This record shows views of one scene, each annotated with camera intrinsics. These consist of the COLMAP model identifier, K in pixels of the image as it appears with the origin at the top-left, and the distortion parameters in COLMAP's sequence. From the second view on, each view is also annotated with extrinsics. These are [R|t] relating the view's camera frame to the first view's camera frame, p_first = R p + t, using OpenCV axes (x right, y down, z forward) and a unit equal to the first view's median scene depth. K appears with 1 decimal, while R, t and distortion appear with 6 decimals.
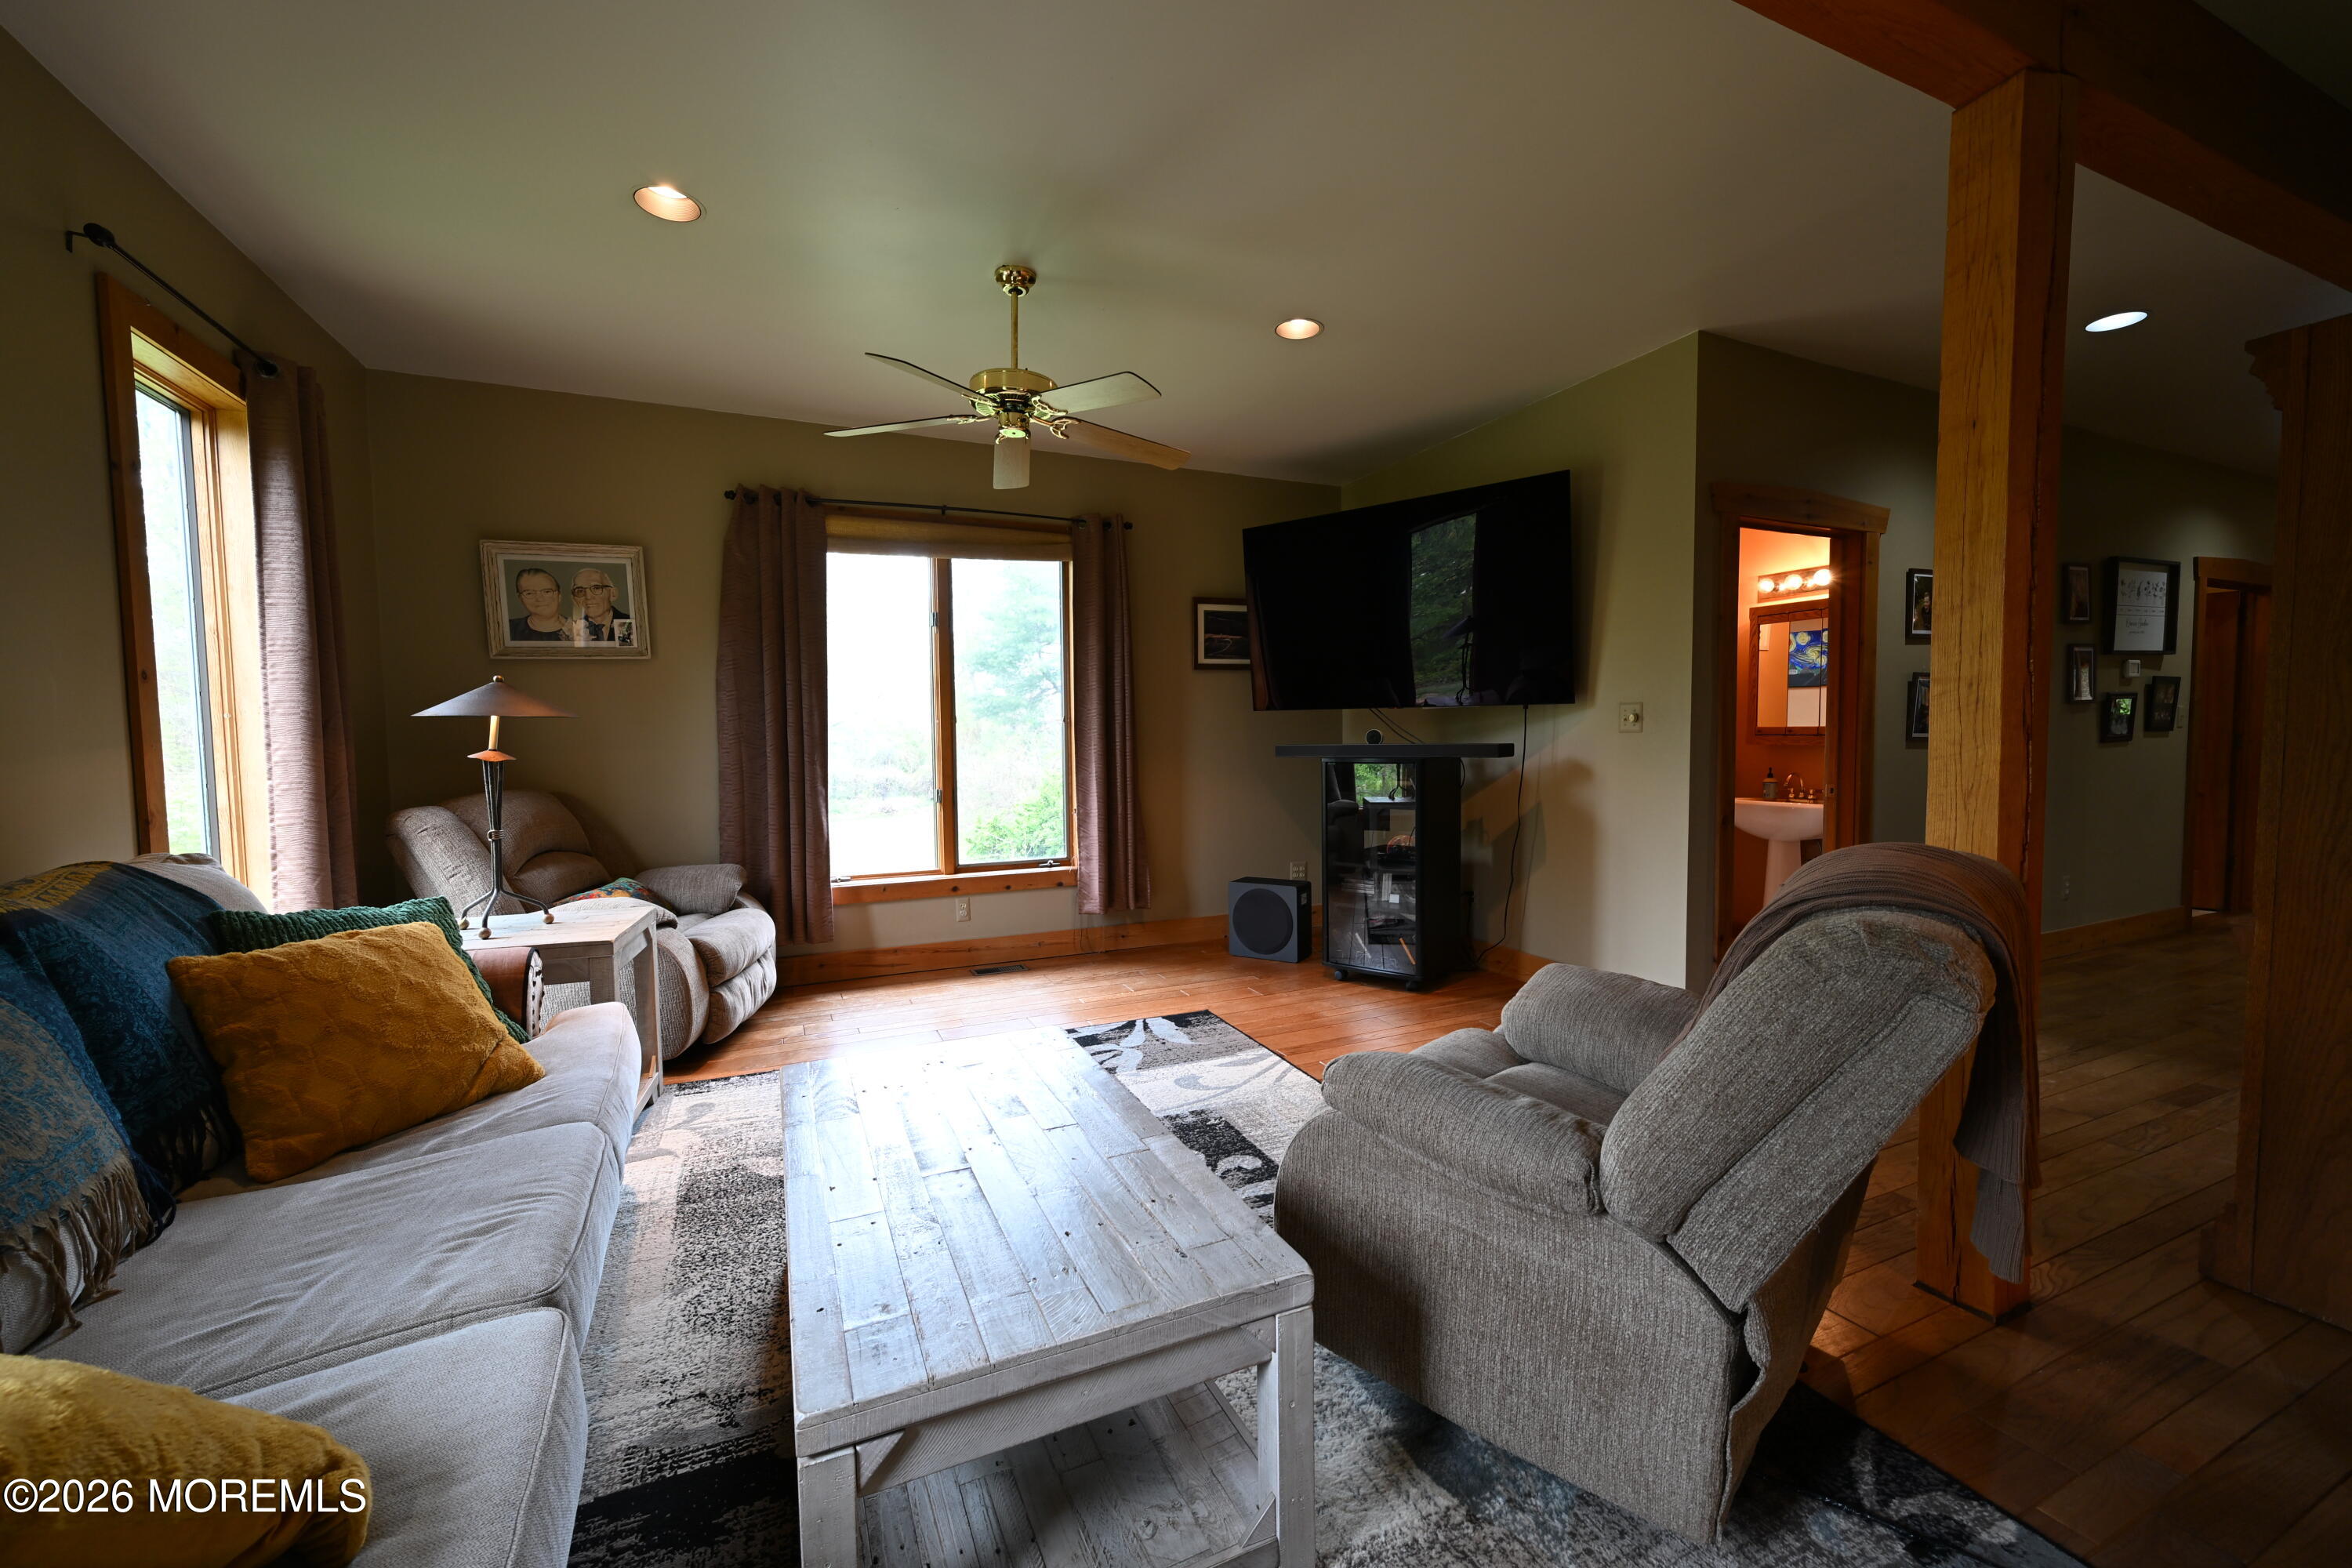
lens RADIAL K [[915.3, 0, 1180.4], [0, 915.3, 781.3], [0, 0, 1]] dist [-0.001701, 0.000254]
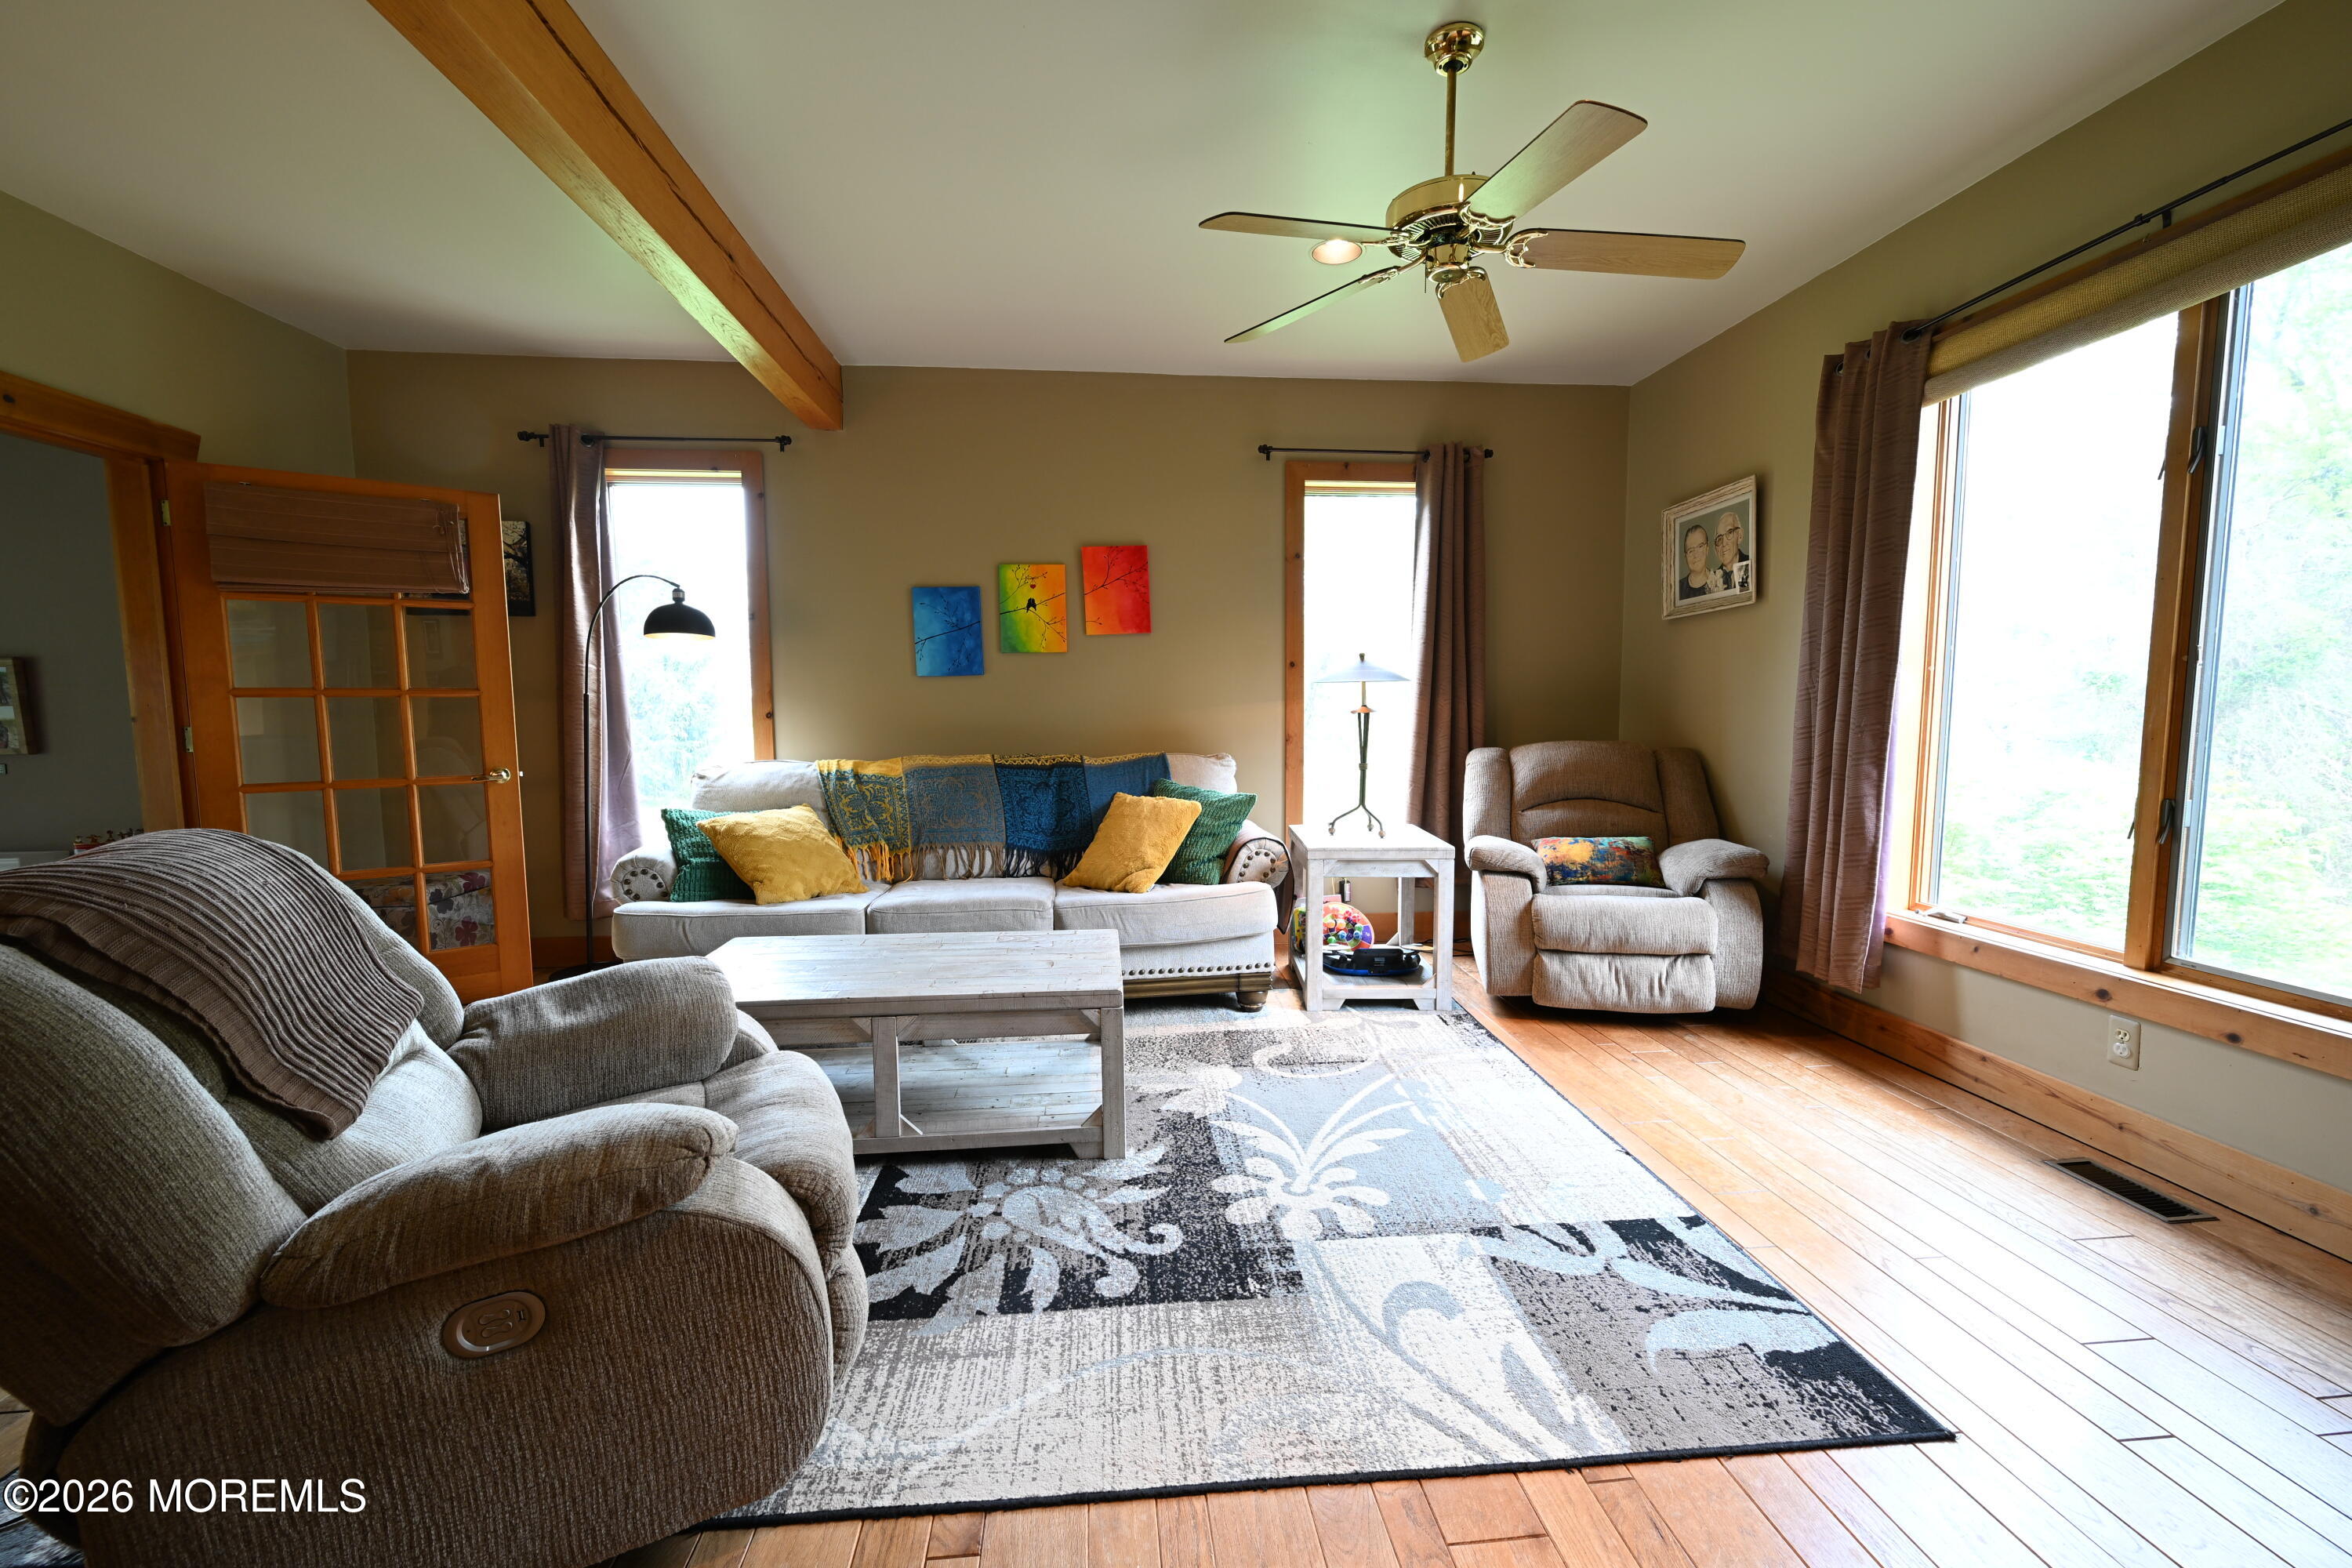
lens RADIAL K [[915.3, 0, 1180.4], [0, 915.3, 781.3], [0, 0, 1]] dist [-0.001701, 0.000254]
pose [[-0.320481, 0.093813, -0.942598, 0.497843], [-0.035456, 0.993198, 0.110904, -0.048424], [0.946591, 0.068964, -0.314975, 0.876788]]
